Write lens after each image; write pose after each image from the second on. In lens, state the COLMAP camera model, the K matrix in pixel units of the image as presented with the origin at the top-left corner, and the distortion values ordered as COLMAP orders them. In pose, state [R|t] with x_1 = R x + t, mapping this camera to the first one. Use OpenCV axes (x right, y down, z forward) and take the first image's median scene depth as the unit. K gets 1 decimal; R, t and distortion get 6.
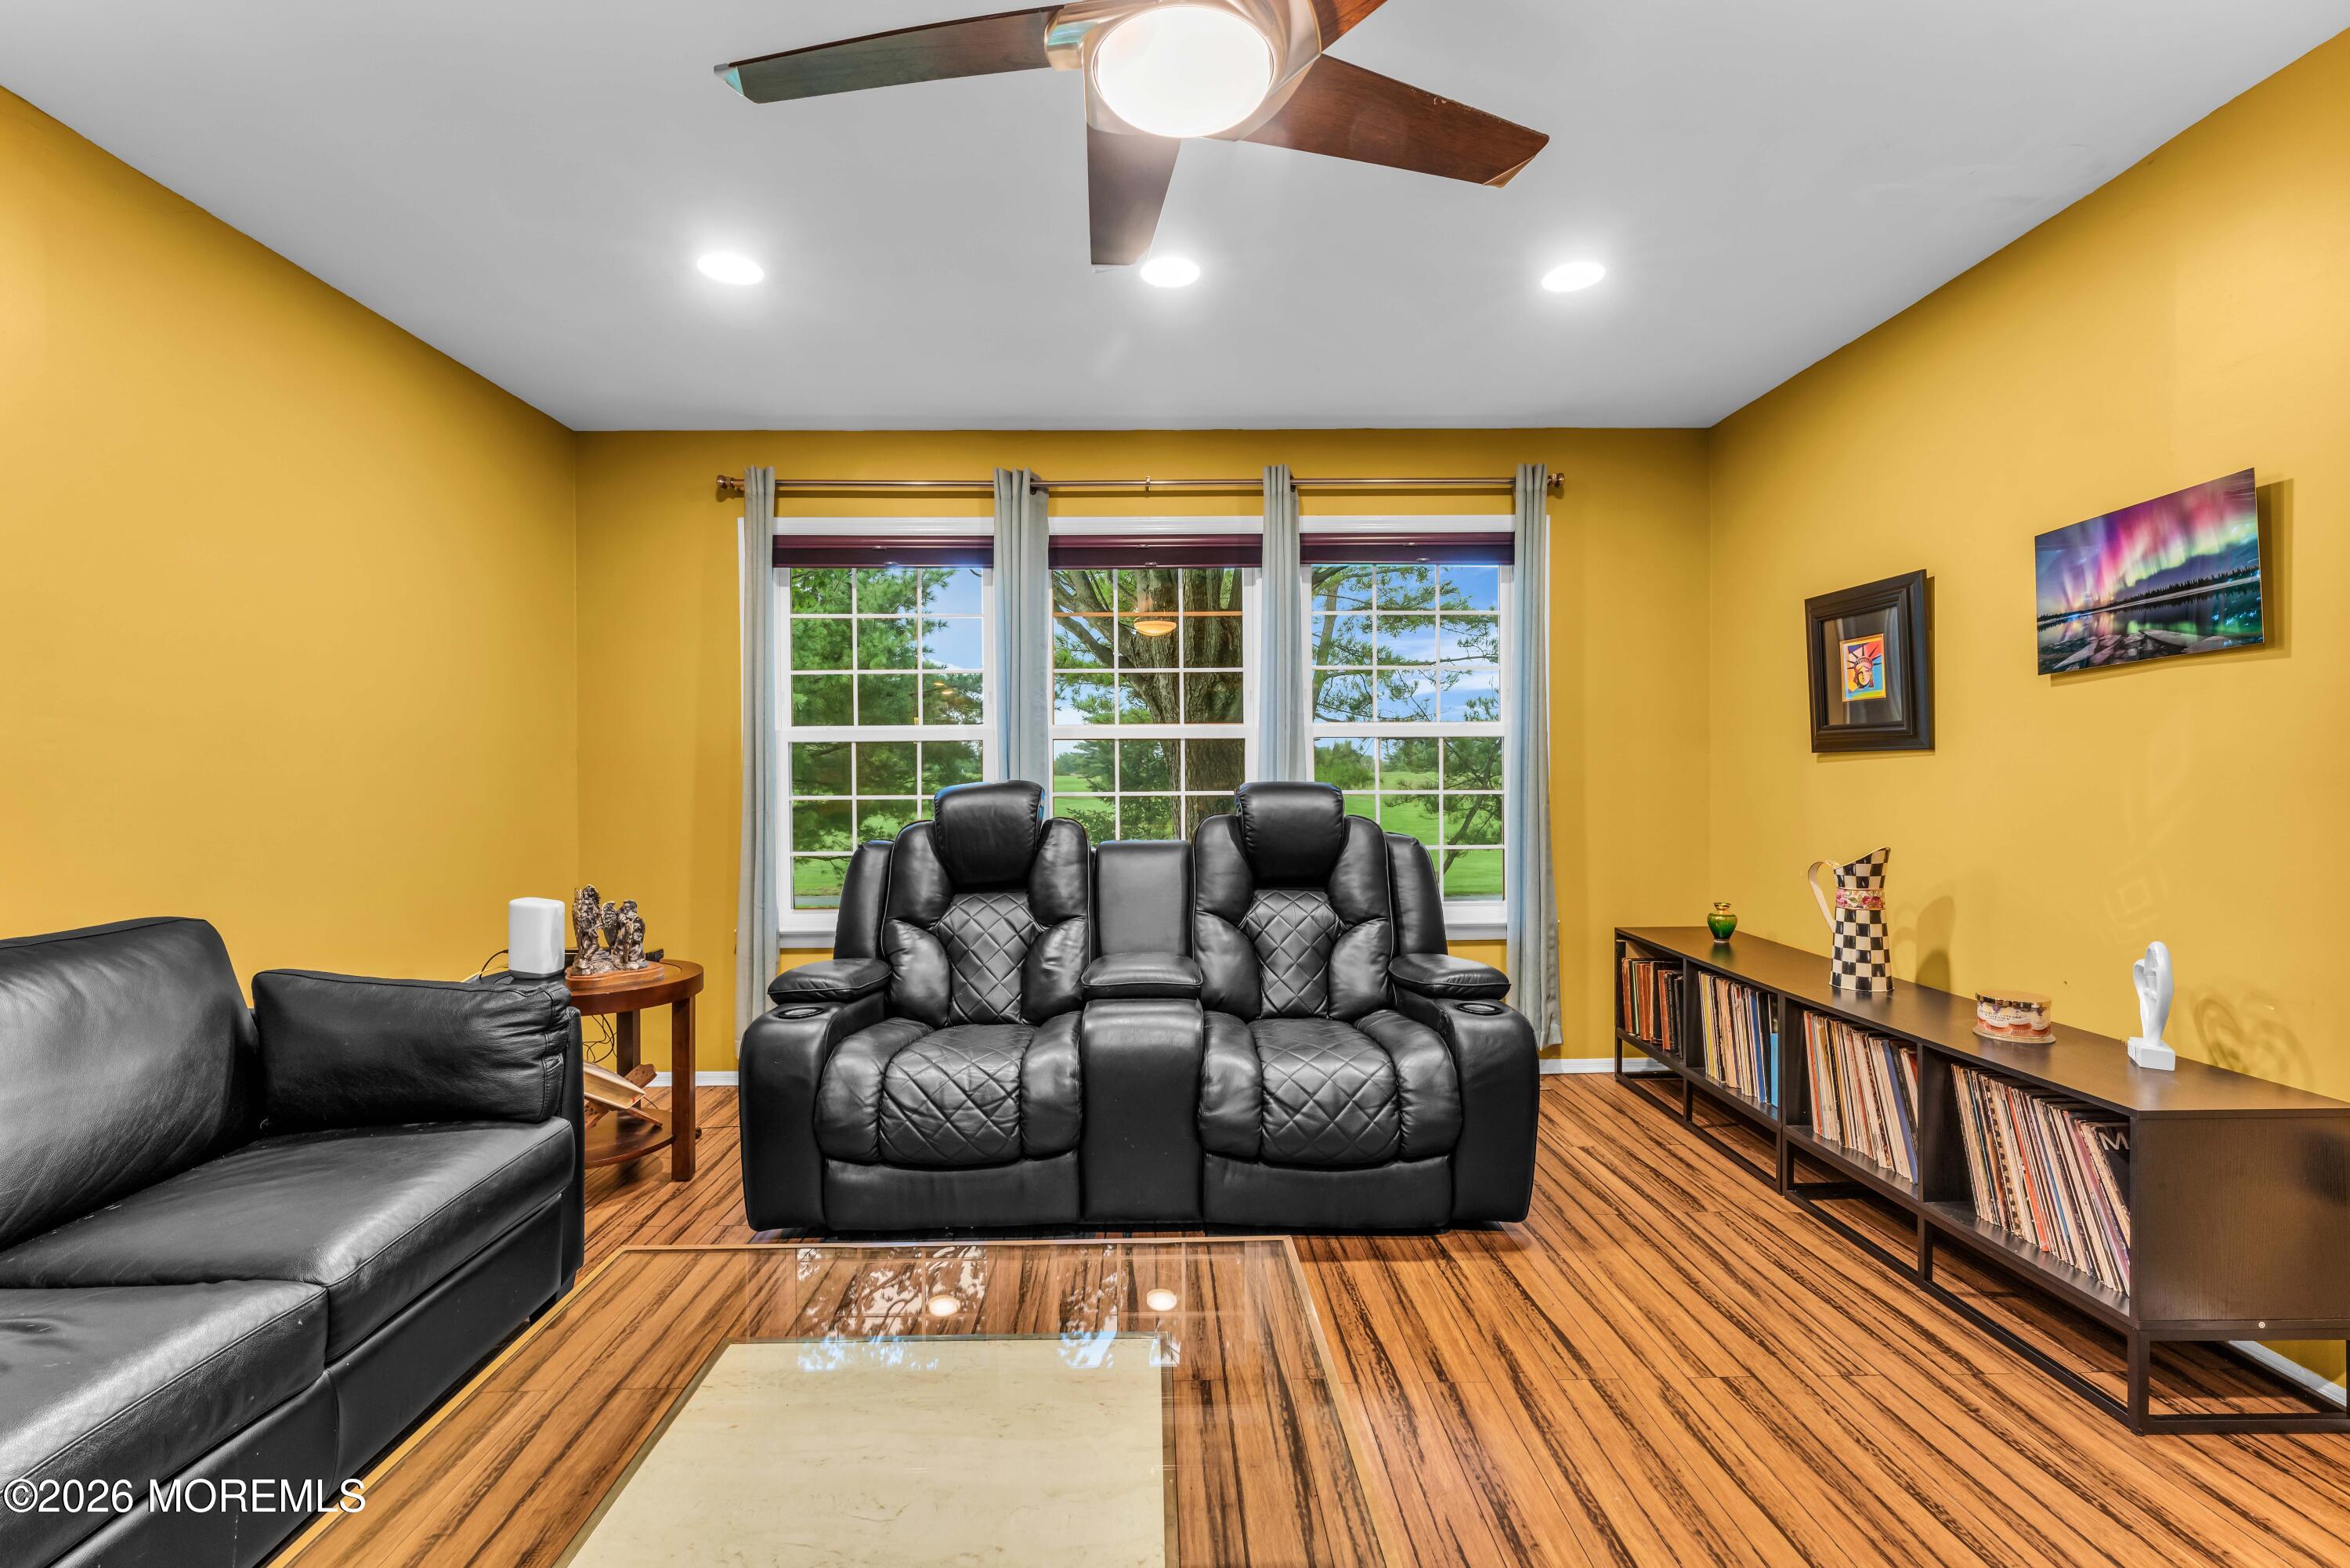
lens RADIAL K [[1030.4, 0, 1169.2], [0, 1030.4, 785.7], [0, 0, 1]] dist [-0.001762, 0.000227]
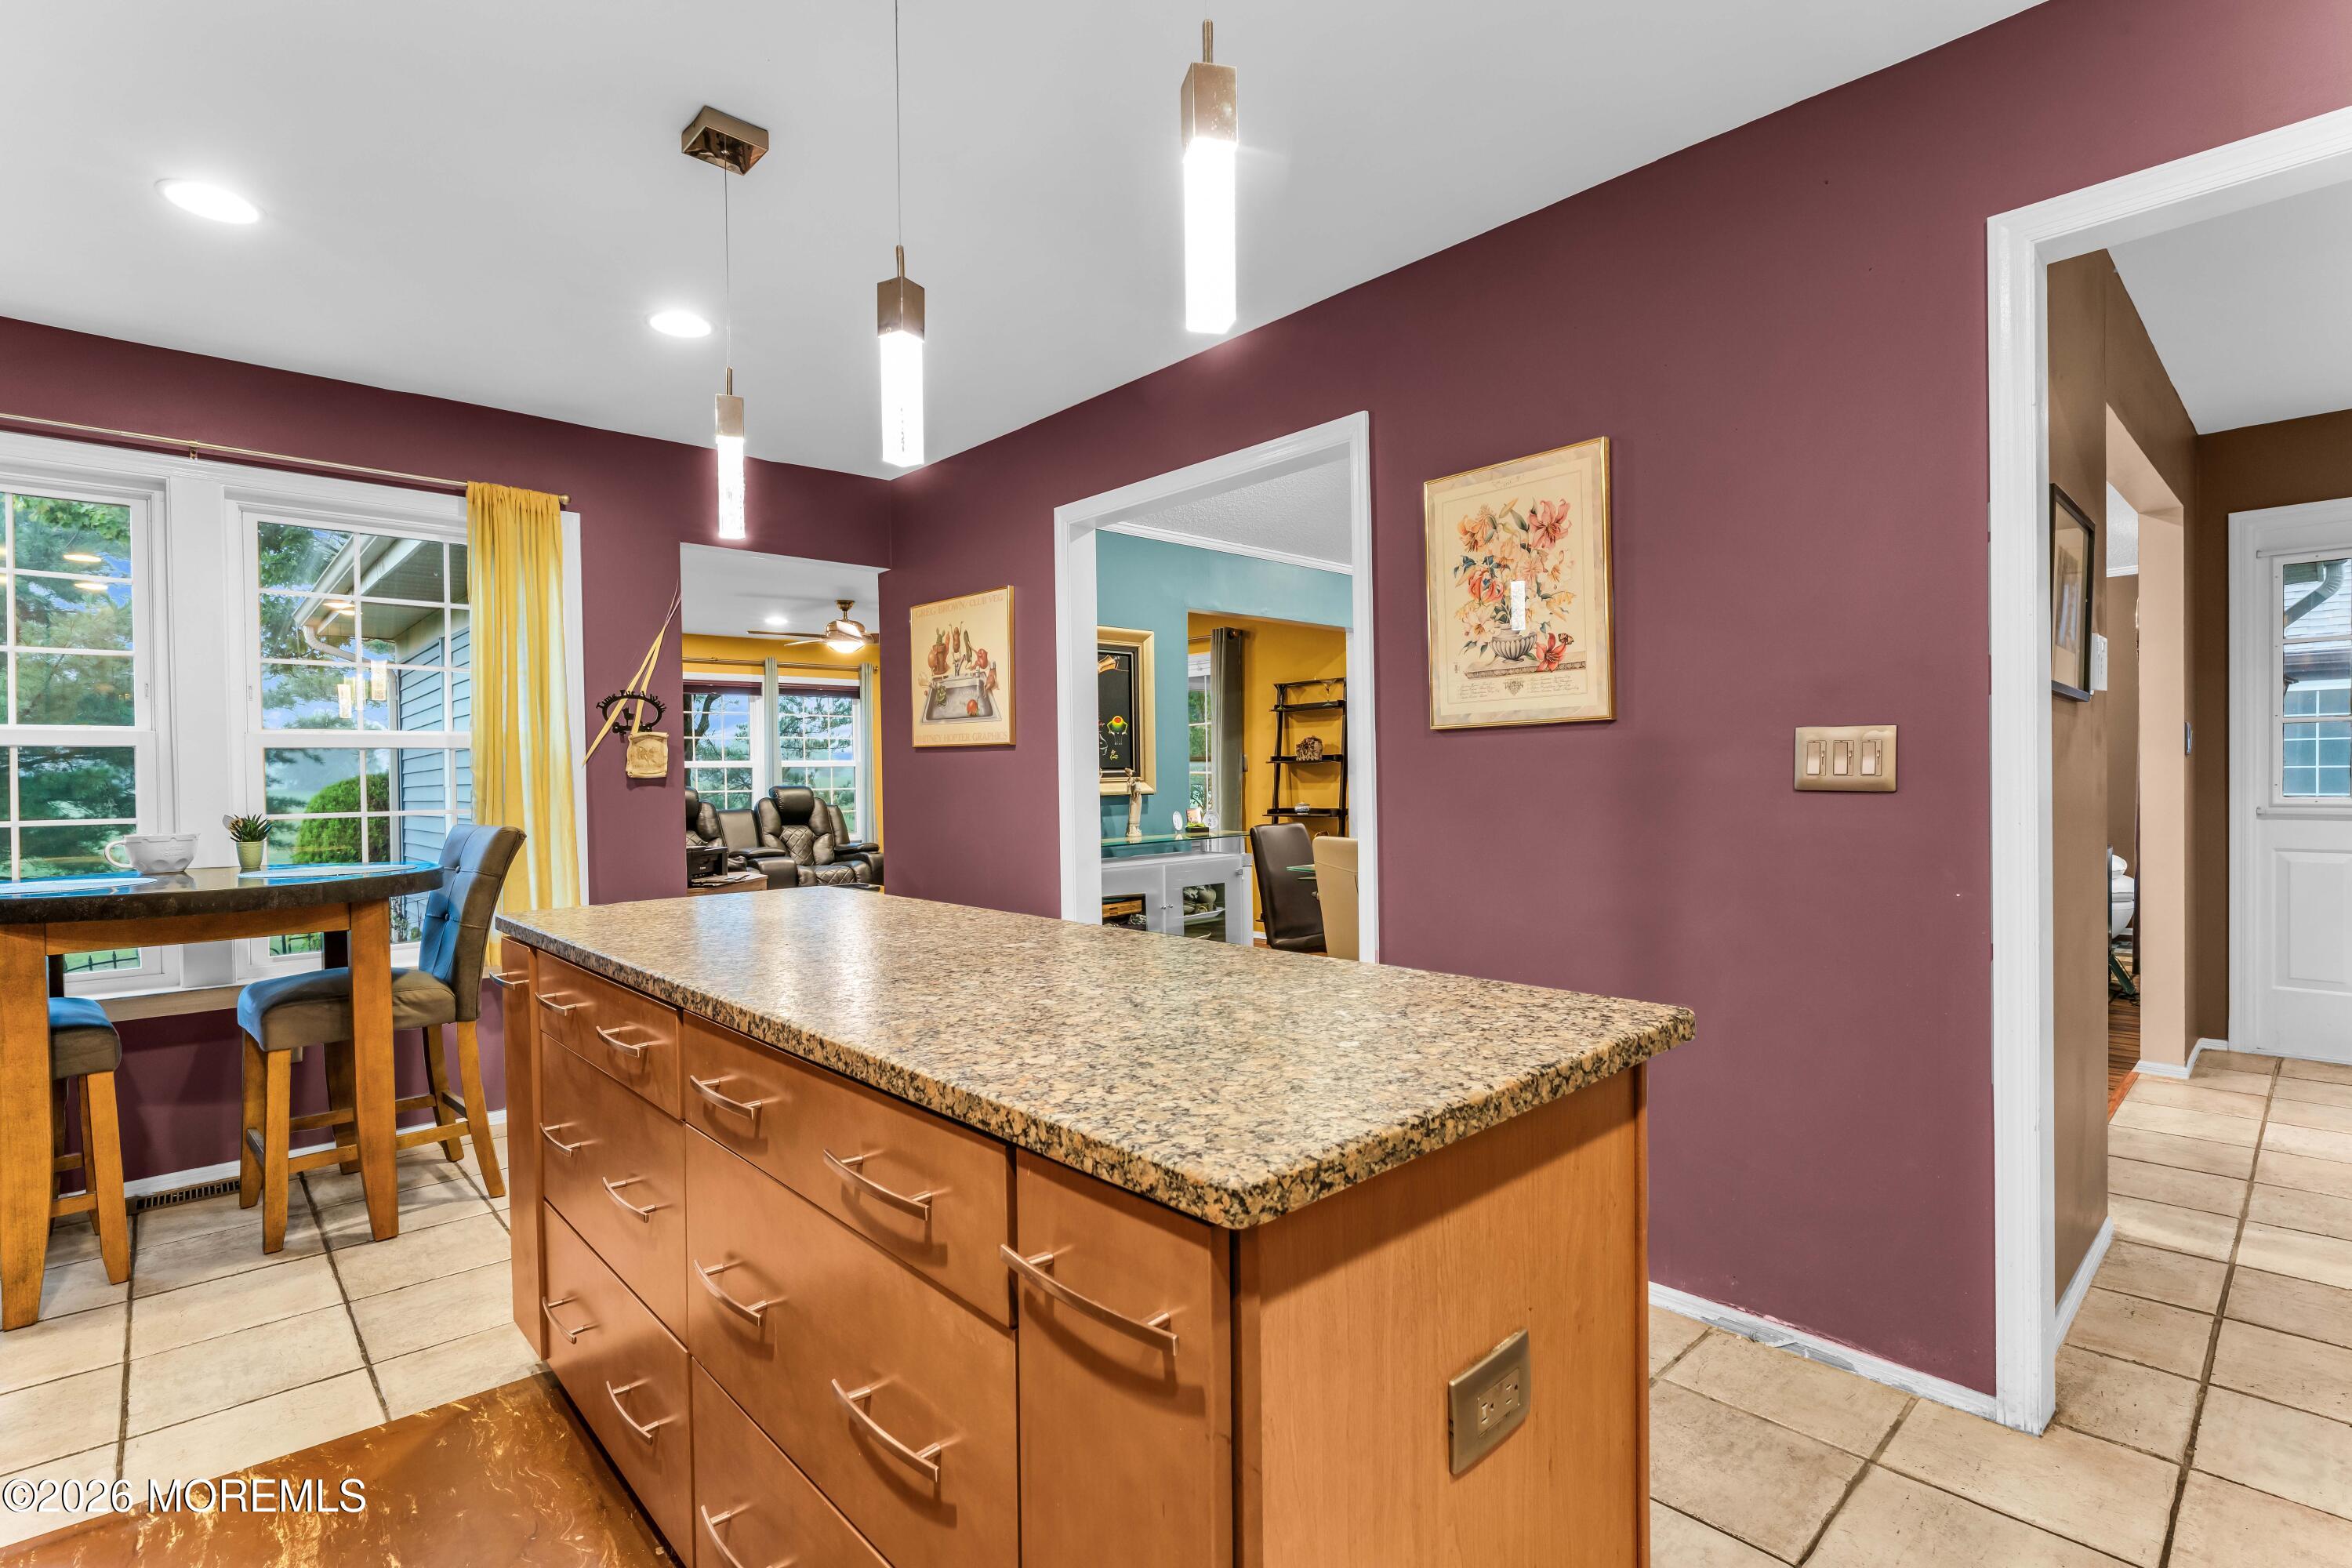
lens RADIAL K [[1101.8, 0, 1166.2], [0, 1101.8, 787.9], [0, 0, 1]] dist [-0.004038, 0.000271]
pose [[0.747571, -0.014864, 0.664015, -1.277599], [0.018640, 0.999825, 0.001396, 0.020867], [-0.663920, 0.011334, 0.747718, -2.161264]]
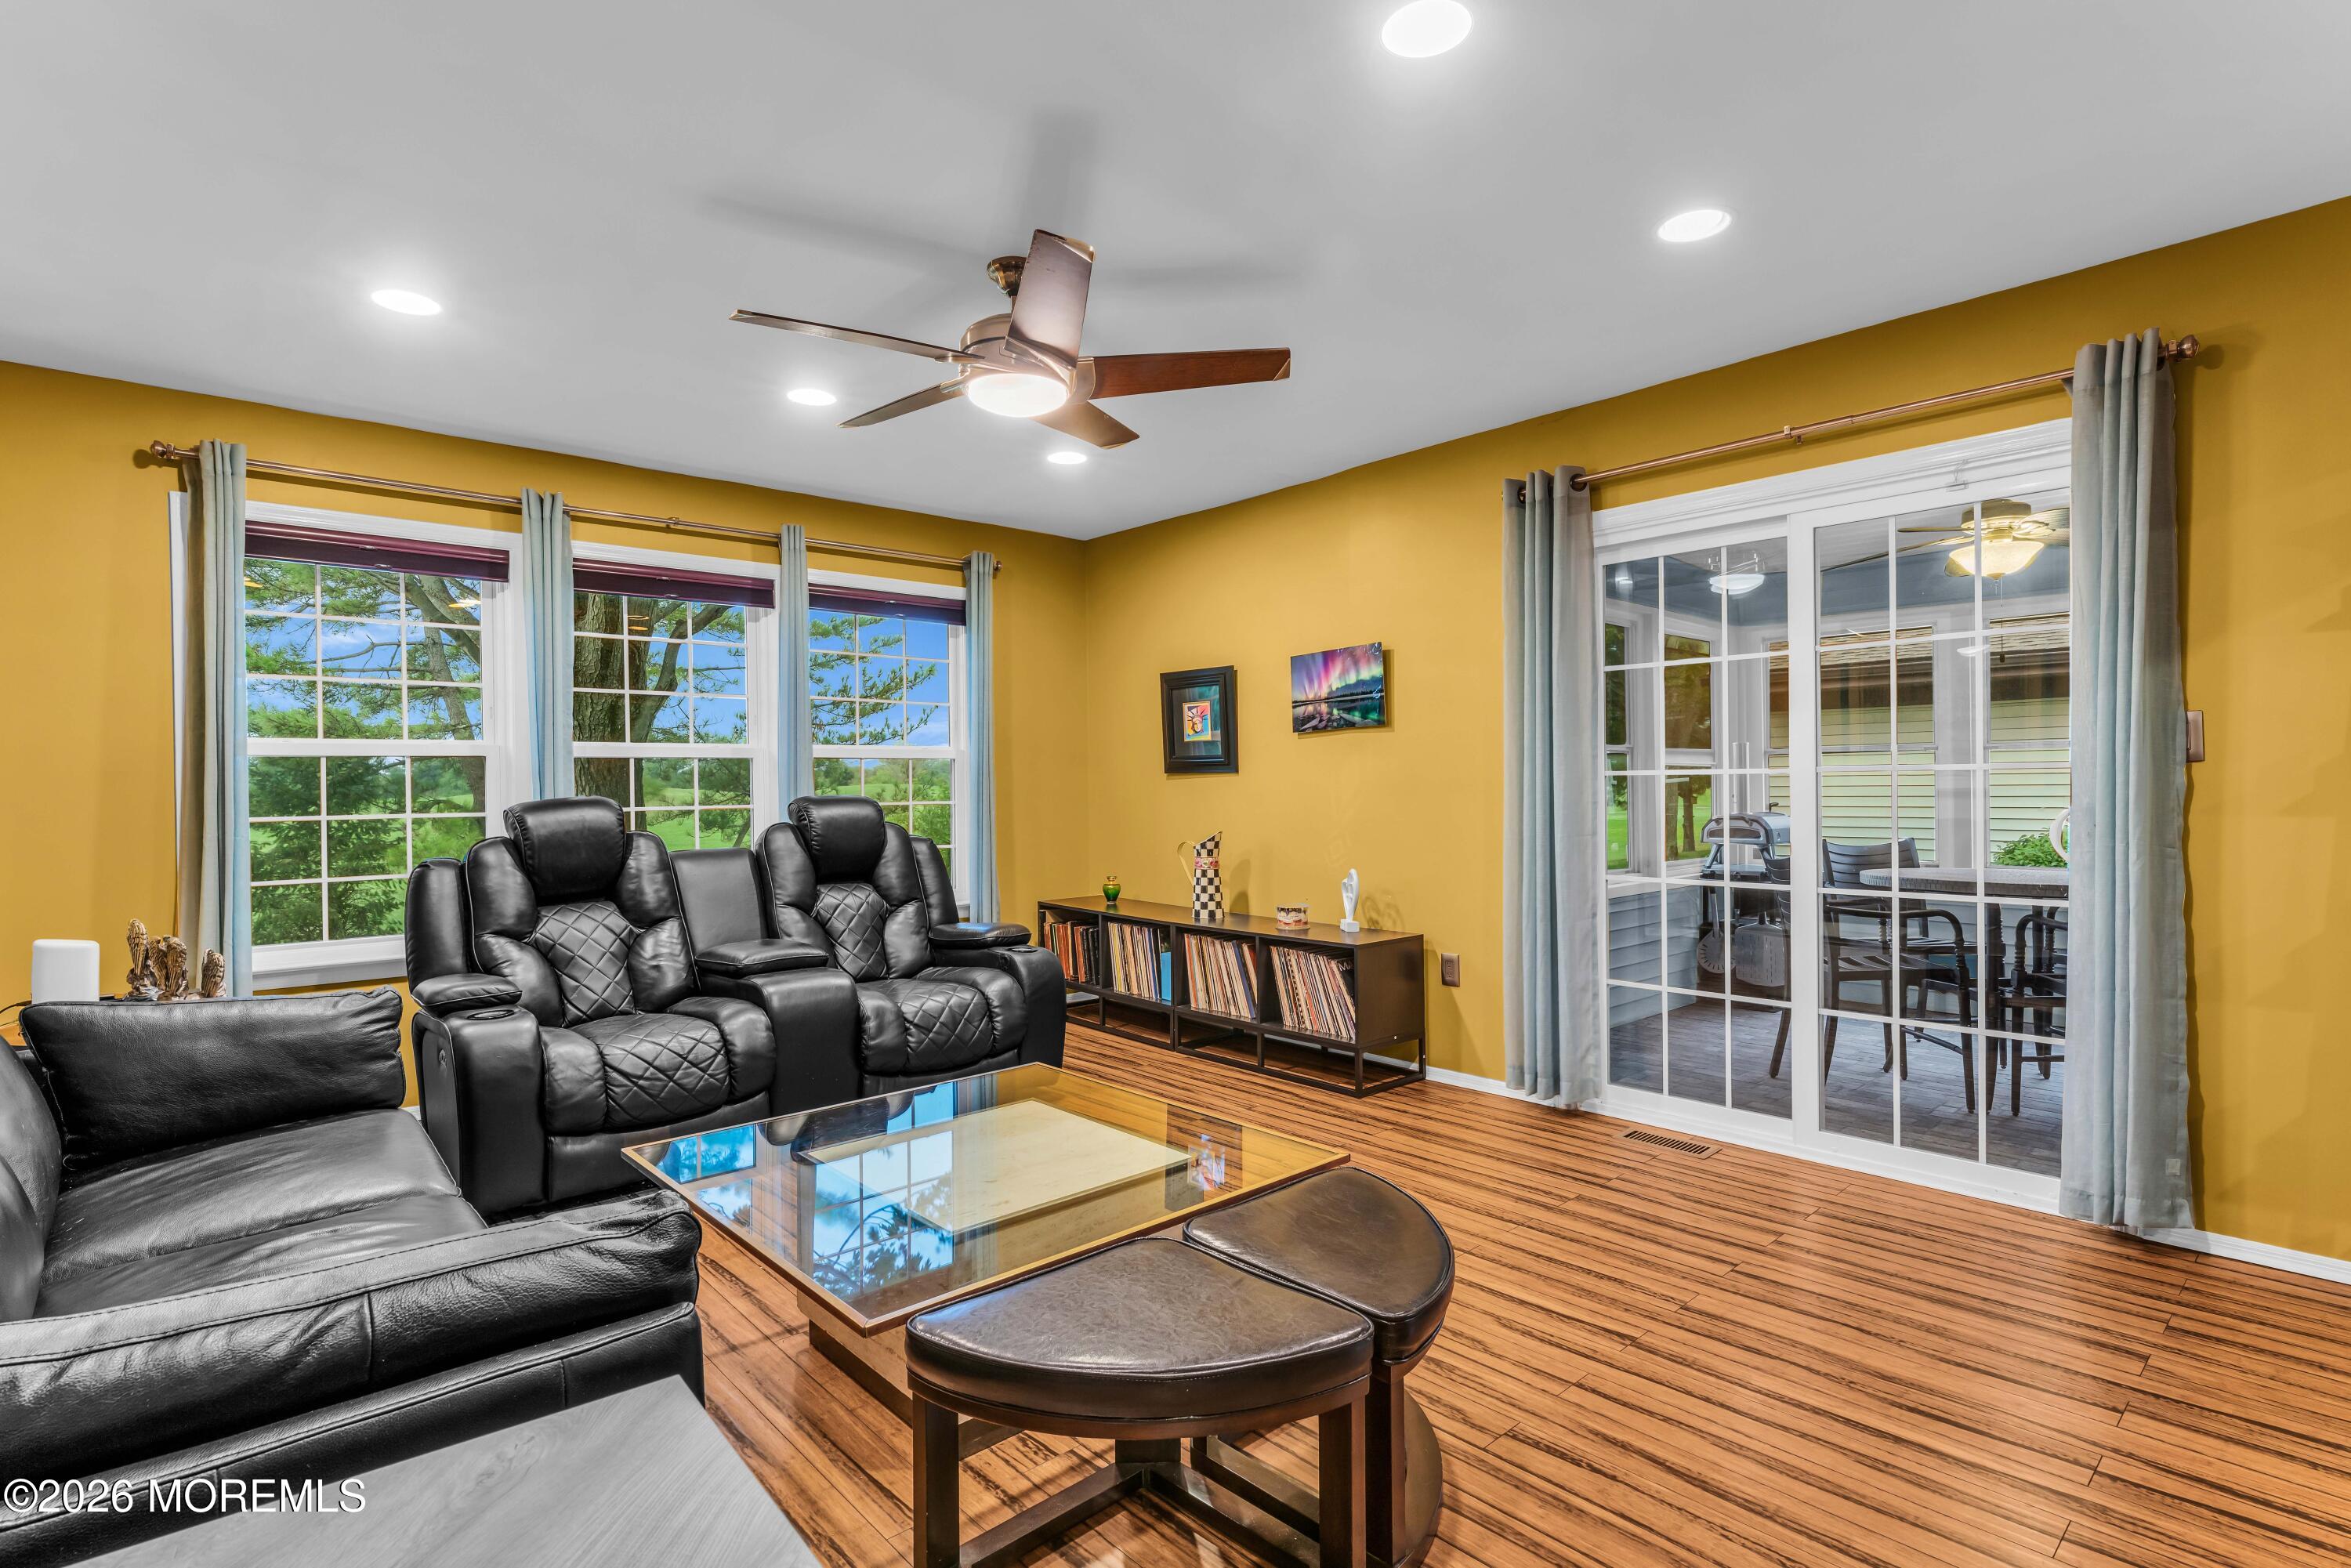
lens RADIAL K [[1138.4, 0, 1167.7], [0, 1138.4, 785.8], [0, 0, 1]] dist [-0.001611, 0.000125]
pose [[0.755115, -0.002324, 0.655588, -0.571221], [0.011716, 0.999882, -0.009951, 0.003777], [-0.655487, 0.015195, 0.755053, -0.333816]]
